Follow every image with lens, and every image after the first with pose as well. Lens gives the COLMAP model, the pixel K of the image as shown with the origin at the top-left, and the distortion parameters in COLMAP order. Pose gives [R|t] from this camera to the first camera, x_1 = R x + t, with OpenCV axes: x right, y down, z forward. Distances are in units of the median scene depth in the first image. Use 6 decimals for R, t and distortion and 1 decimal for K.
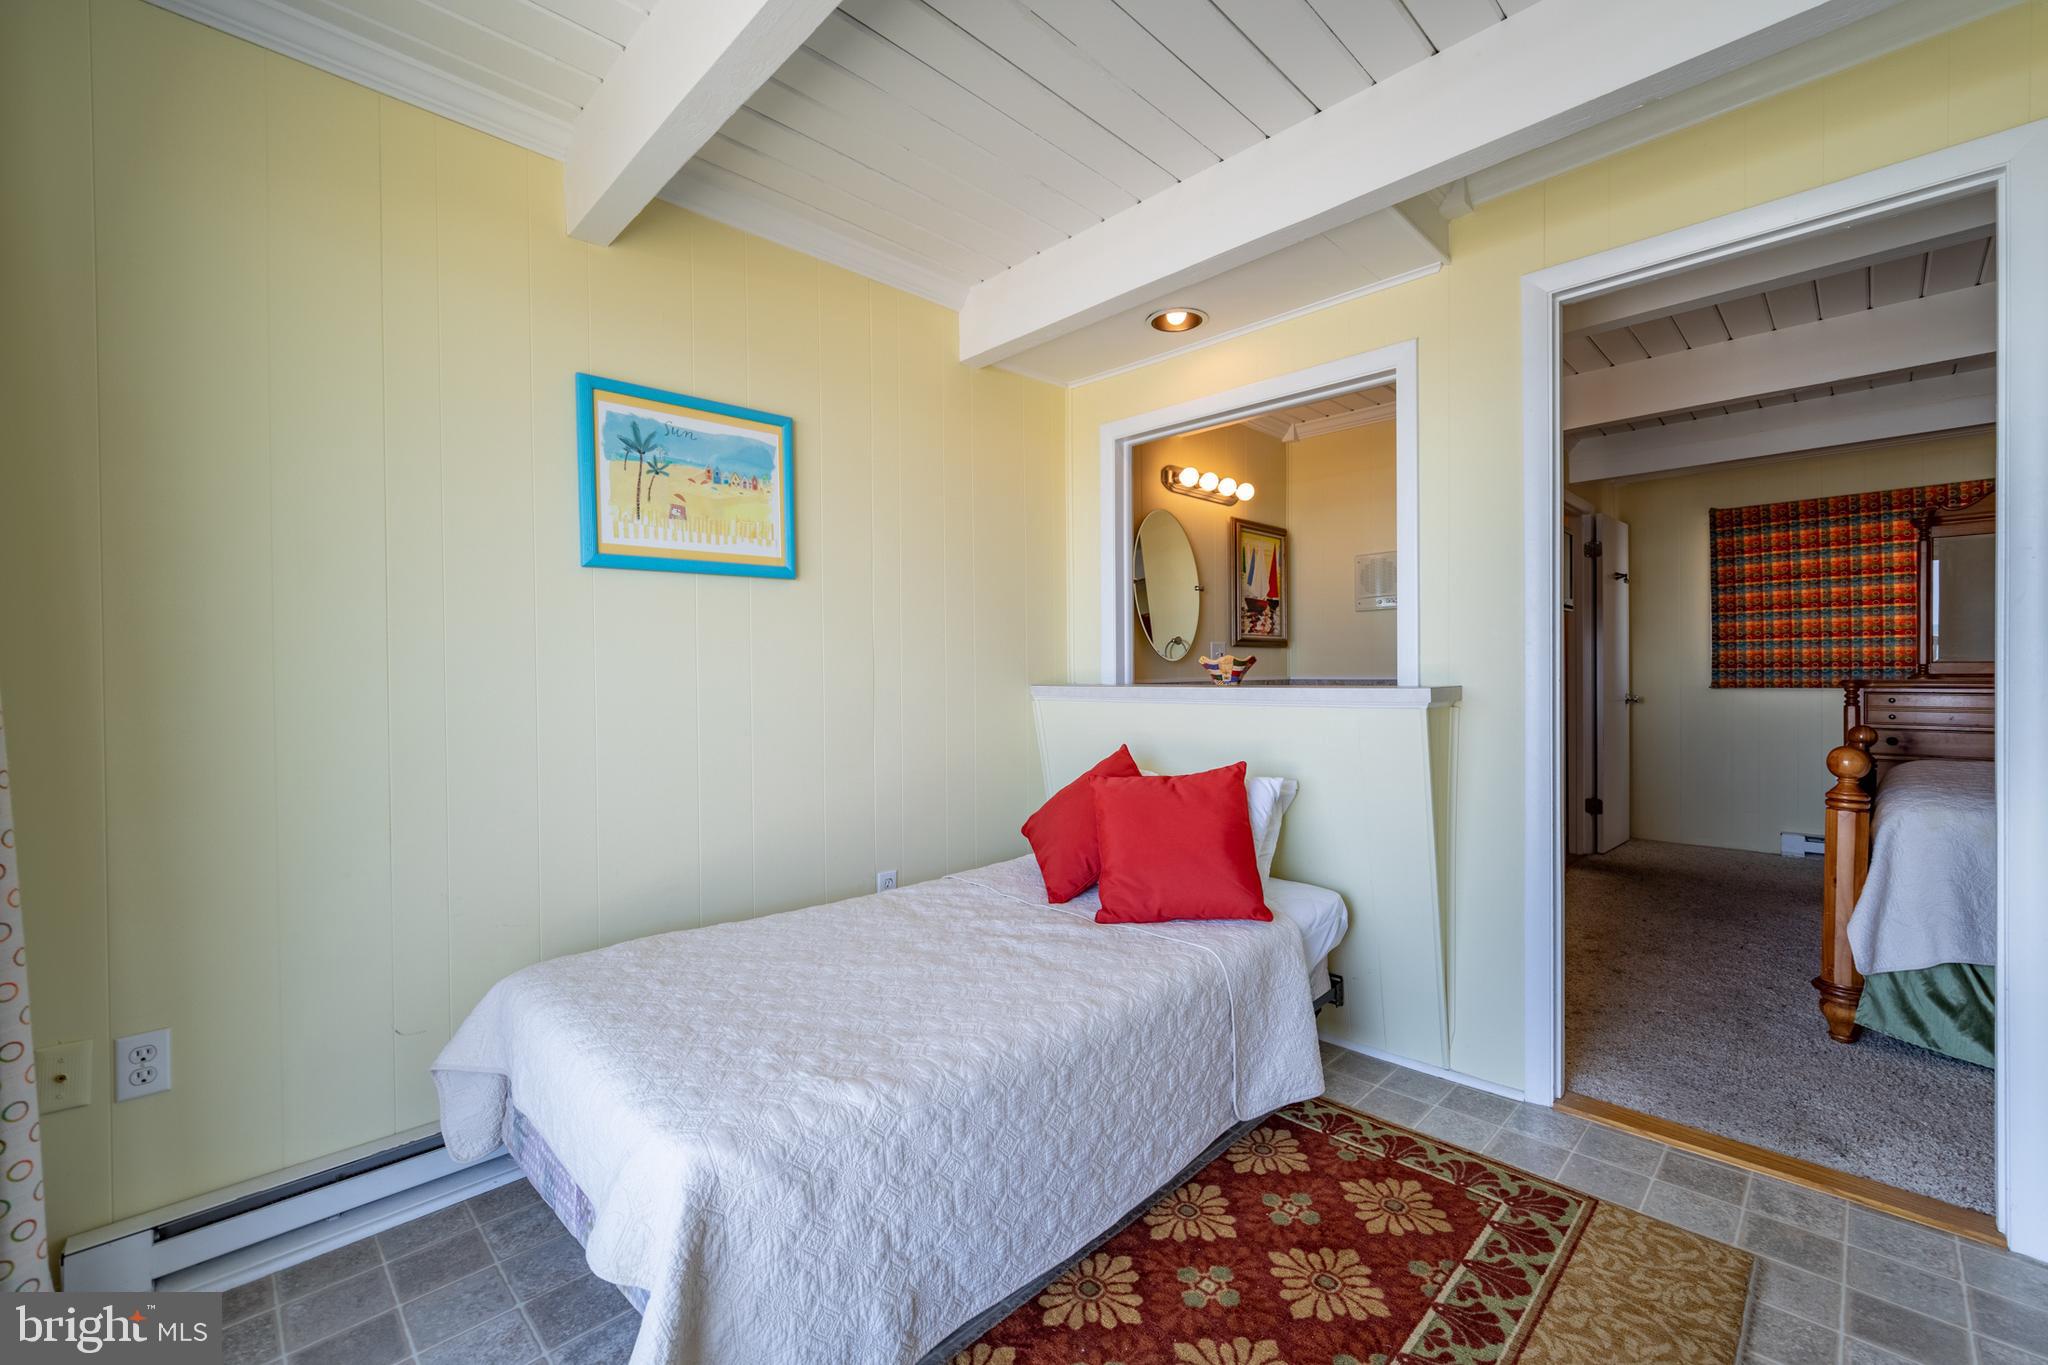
lens RADIAL K [[844.9, 0, 1026.4], [0, 844.9, 692.3], [0, 0, 1]] dist [-0.002441, 0.000494]
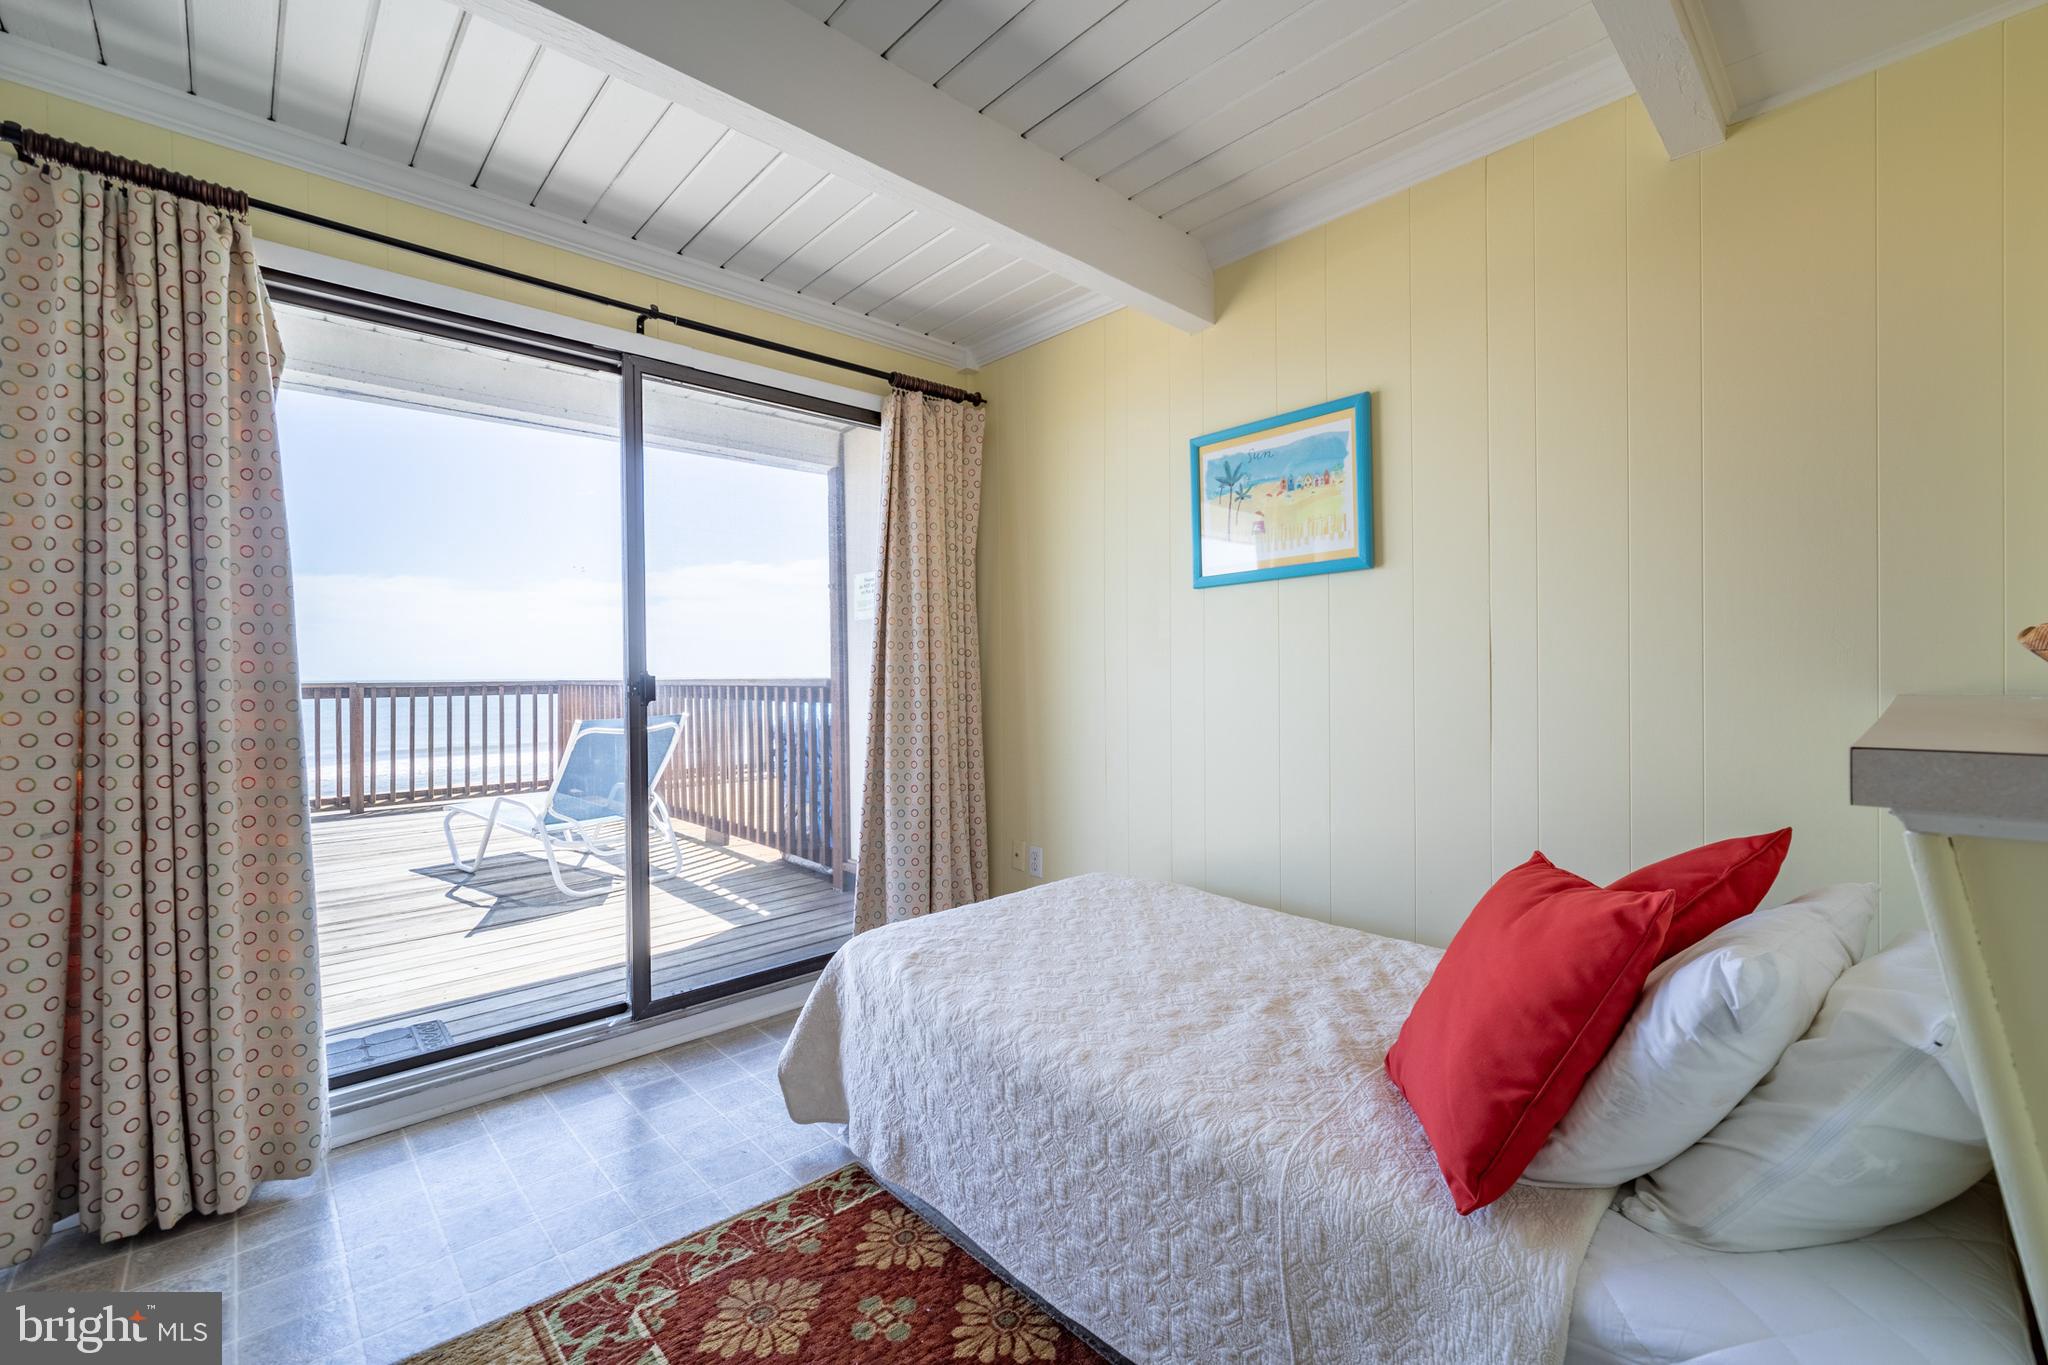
lens RADIAL K [[844.9, 0, 1022.0], [0, 844.9, 670.0], [0, 0, 1]] dist [-0.002441, 0.000494]
pose [[-0.027131, 0.008807, -0.999593, 0.866108], [-0.009048, 0.999918, 0.009055, -0.037984], [0.999591, 0.009290, -0.027049, 0.869456]]
